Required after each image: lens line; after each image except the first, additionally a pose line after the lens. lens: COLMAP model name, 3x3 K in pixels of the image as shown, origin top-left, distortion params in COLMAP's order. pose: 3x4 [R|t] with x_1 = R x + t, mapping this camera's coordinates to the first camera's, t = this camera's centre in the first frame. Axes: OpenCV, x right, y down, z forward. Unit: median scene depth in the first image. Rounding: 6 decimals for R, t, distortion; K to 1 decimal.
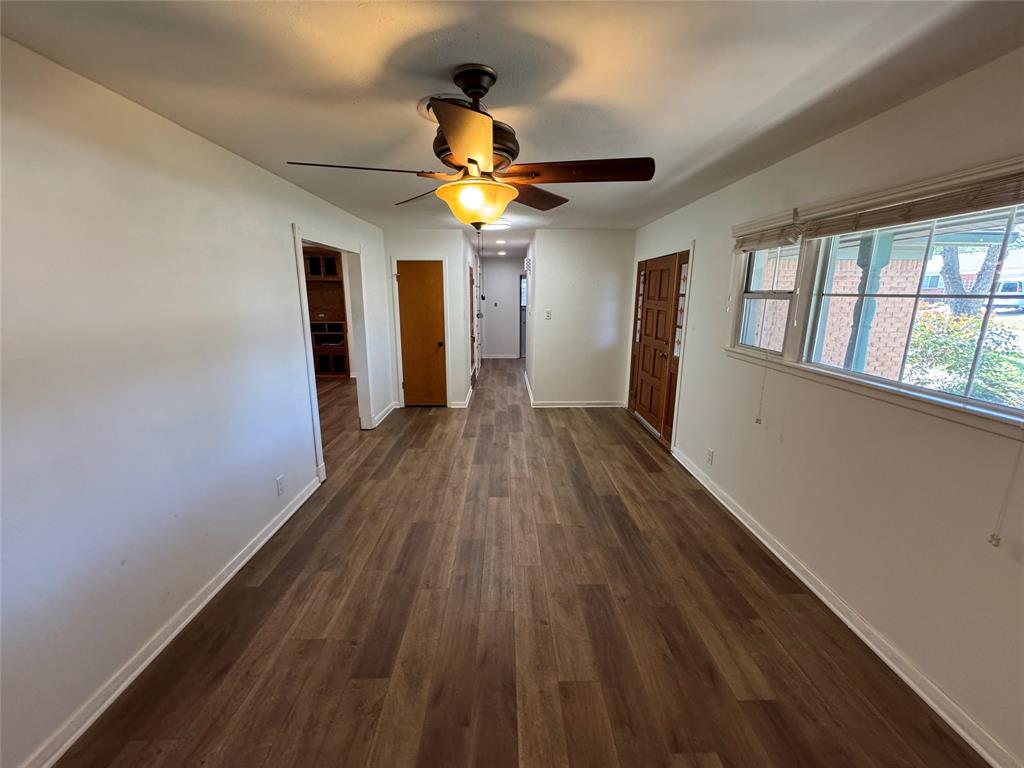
lens RADIAL K [[407.6, 0, 513.2], [0, 407.6, 382.0], [0, 0, 1]] dist [-0.000828, 0.000051]
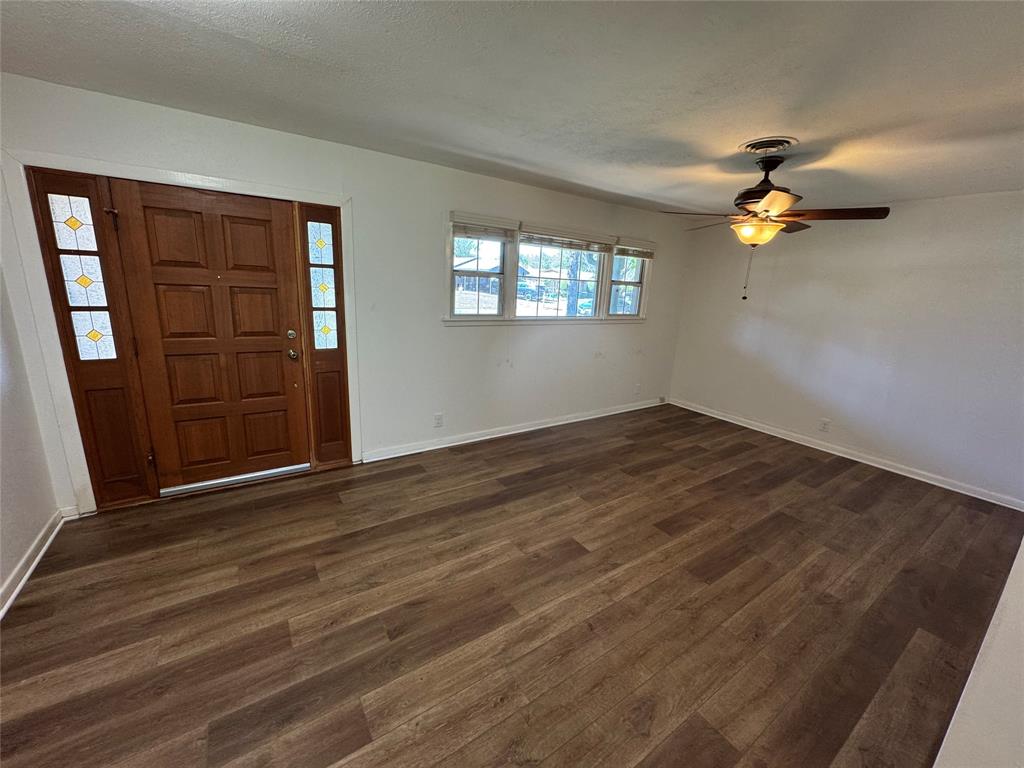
lens RADIAL K [[408.7, 0, 512.0], [0, 408.7, 384.0], [0, 0, 1]] dist [-0.003165, 0.000205]
pose [[-0.542195, -0.230816, 0.807928, -0.475730], [0.129914, 0.926940, 0.352000, -0.260826], [-0.830149, 0.295814, -0.472596, 1.280885]]
